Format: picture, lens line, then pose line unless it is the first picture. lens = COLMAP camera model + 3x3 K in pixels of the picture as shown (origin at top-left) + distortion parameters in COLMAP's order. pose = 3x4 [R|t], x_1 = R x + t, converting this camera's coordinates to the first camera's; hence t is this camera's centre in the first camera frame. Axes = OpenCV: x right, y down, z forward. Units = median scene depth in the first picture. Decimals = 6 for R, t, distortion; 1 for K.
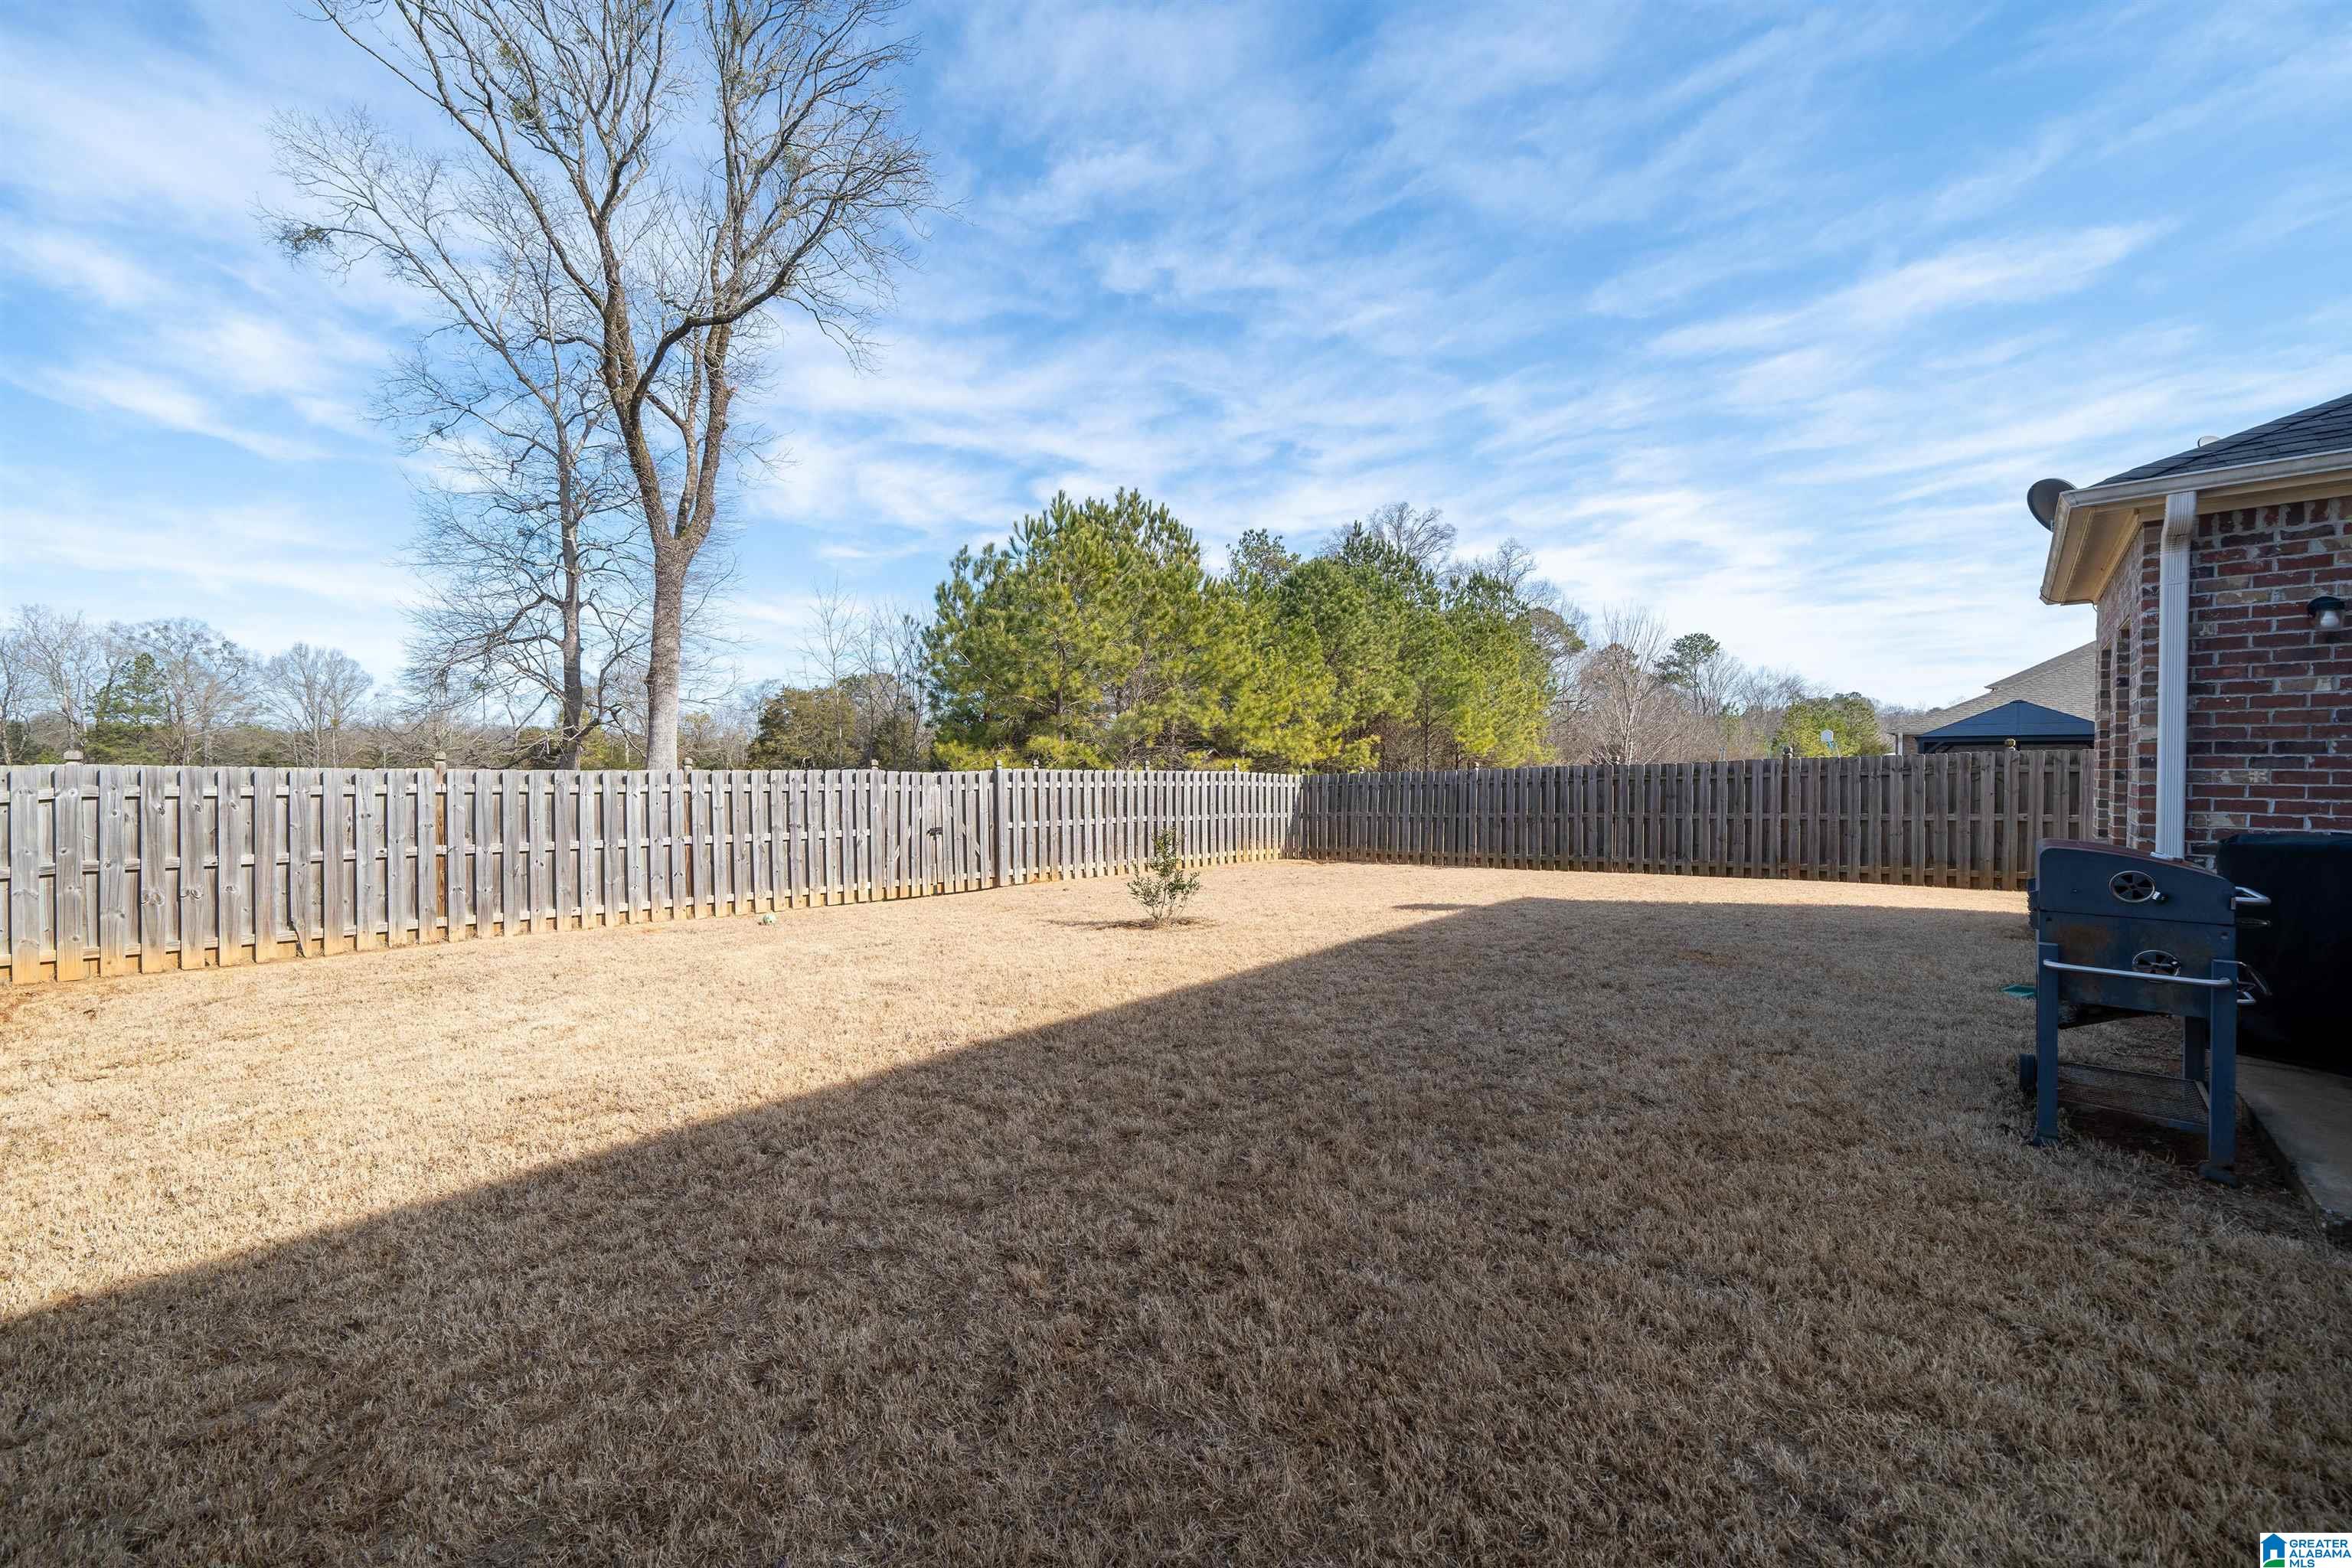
lens RADIAL K [[892.5, 0, 1176.3], [0, 892.5, 781.9], [0, 0, 1]] dist [-0.000050, -0.000015]
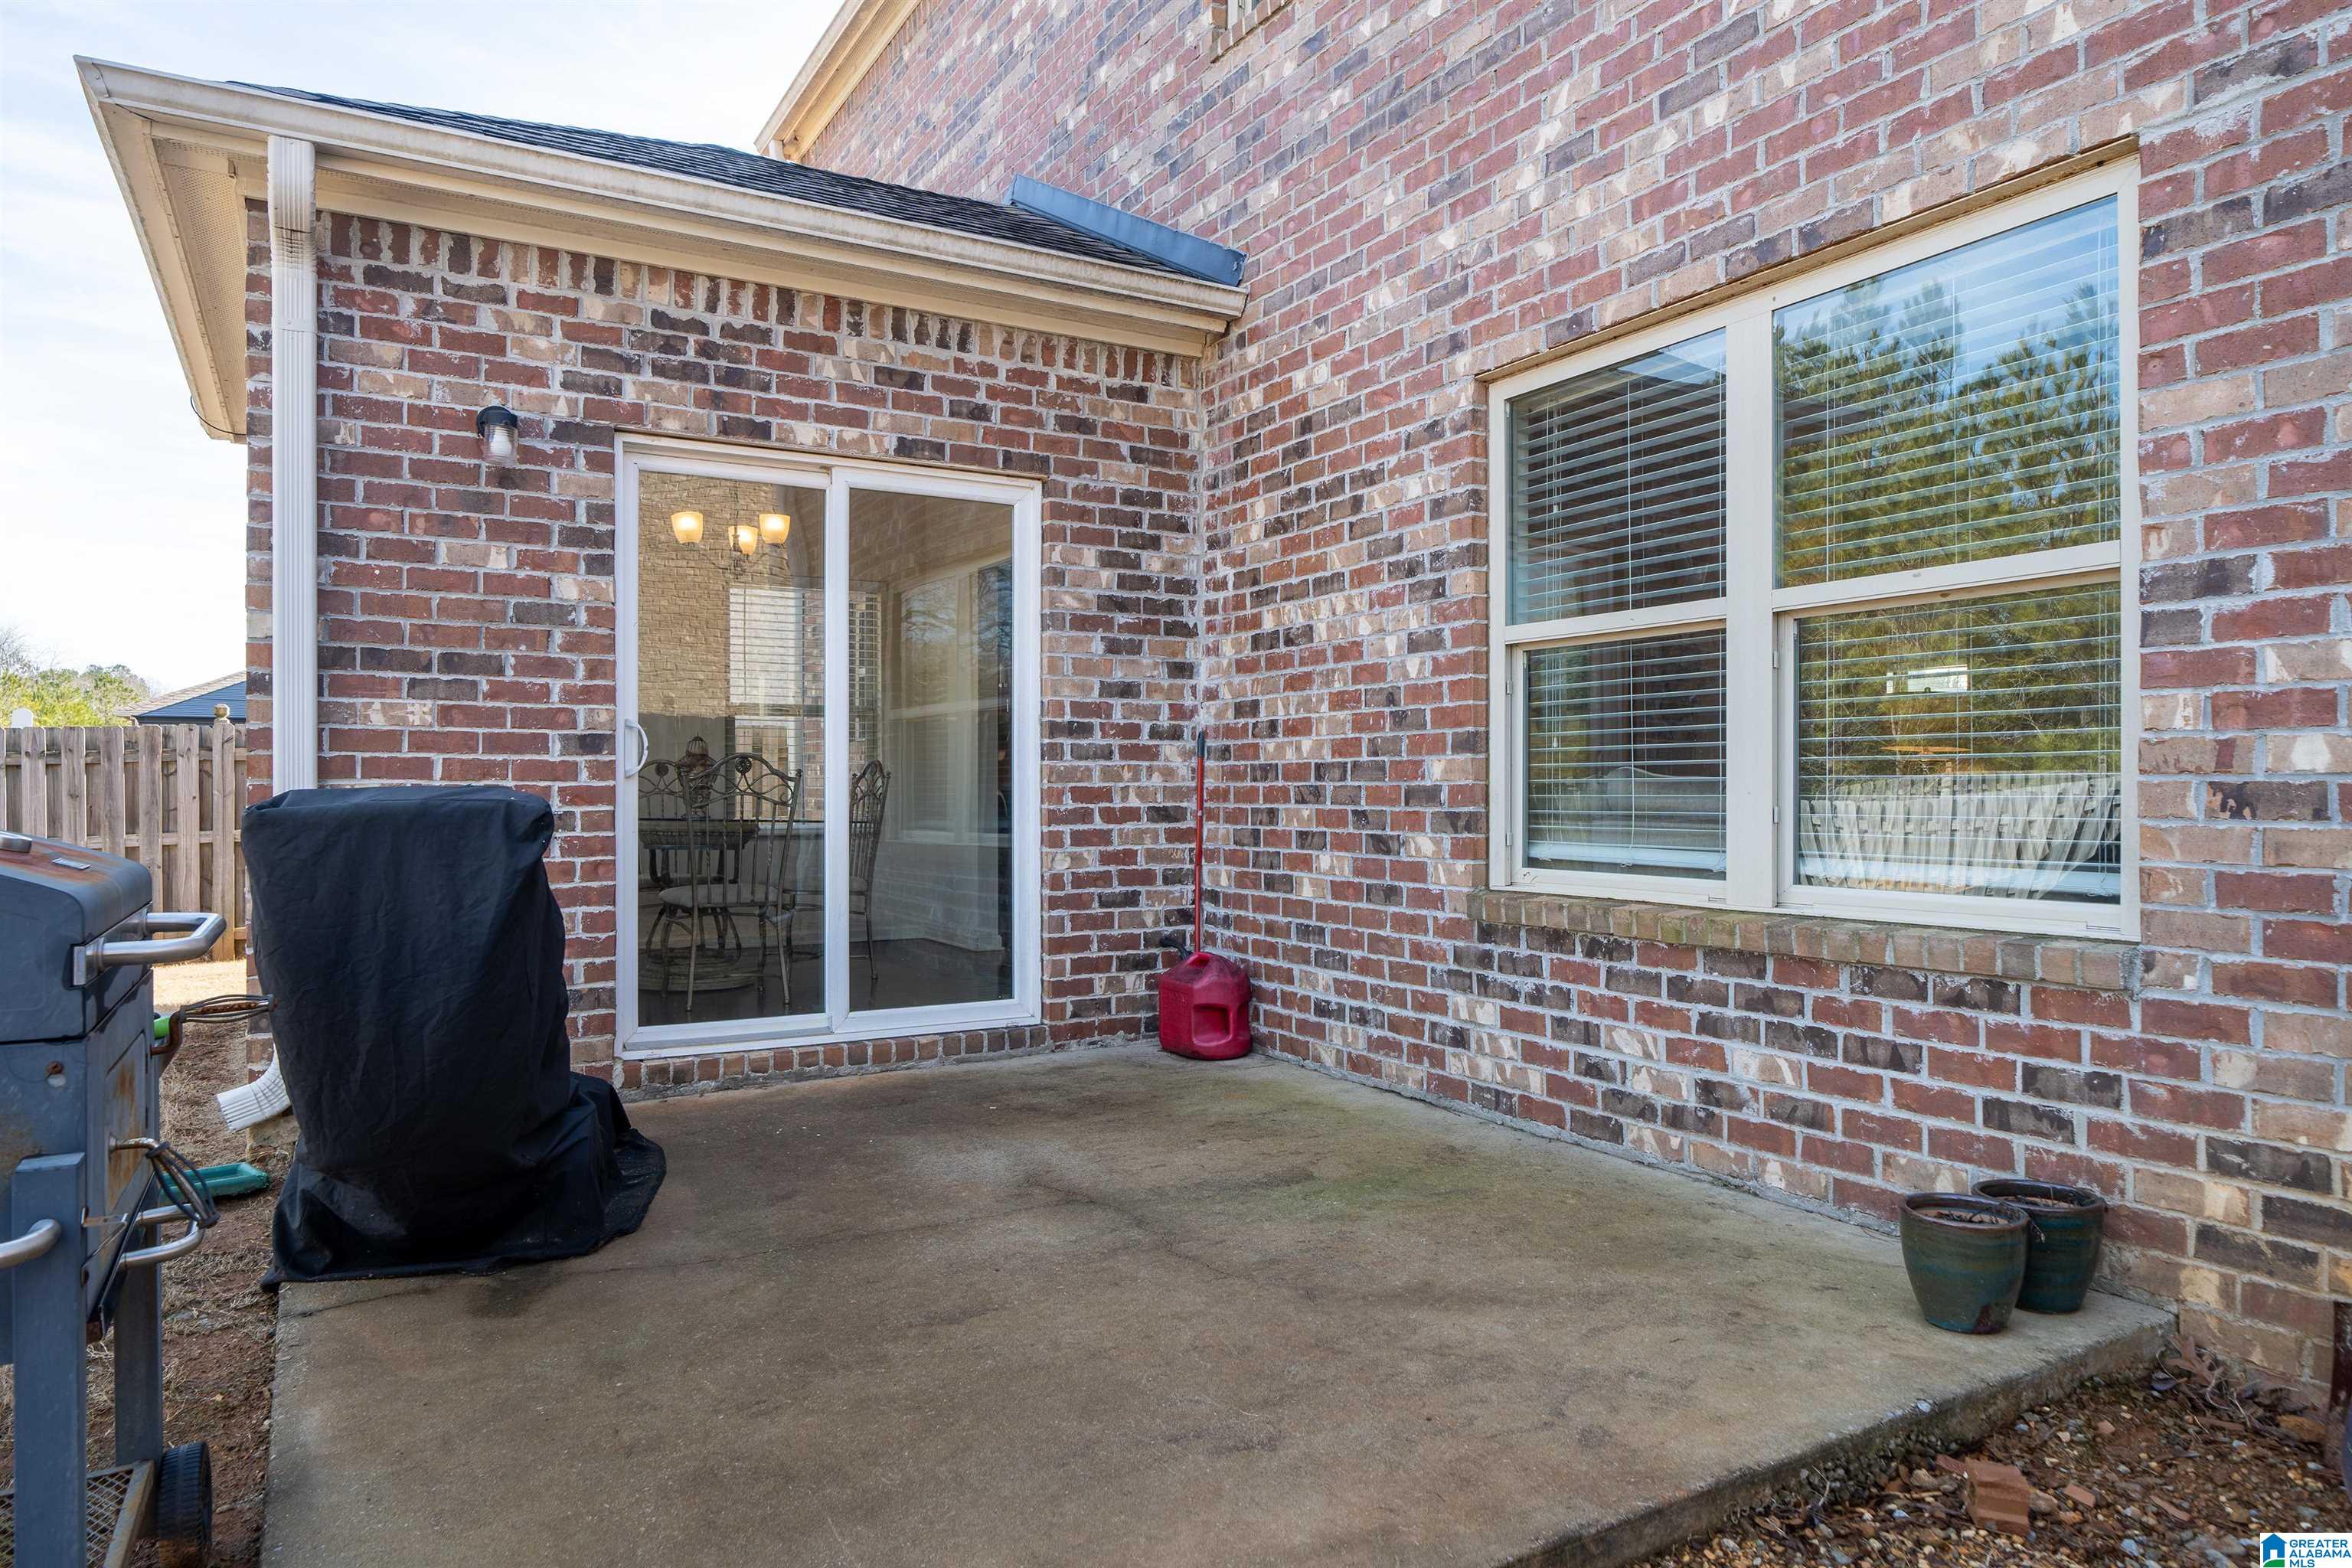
lens RADIAL K [[1478.6, 0, 1176.0], [0, 1478.6, 775.7], [0, 0, 1]] dist [-0.000094, -0.001553]
pose [[0.291435, 0.003906, 0.956583, 0.470631], [0.016169, 0.999829, -0.009009, 0.047767], [-0.956454, 0.018093, 0.291322, 0.284422]]
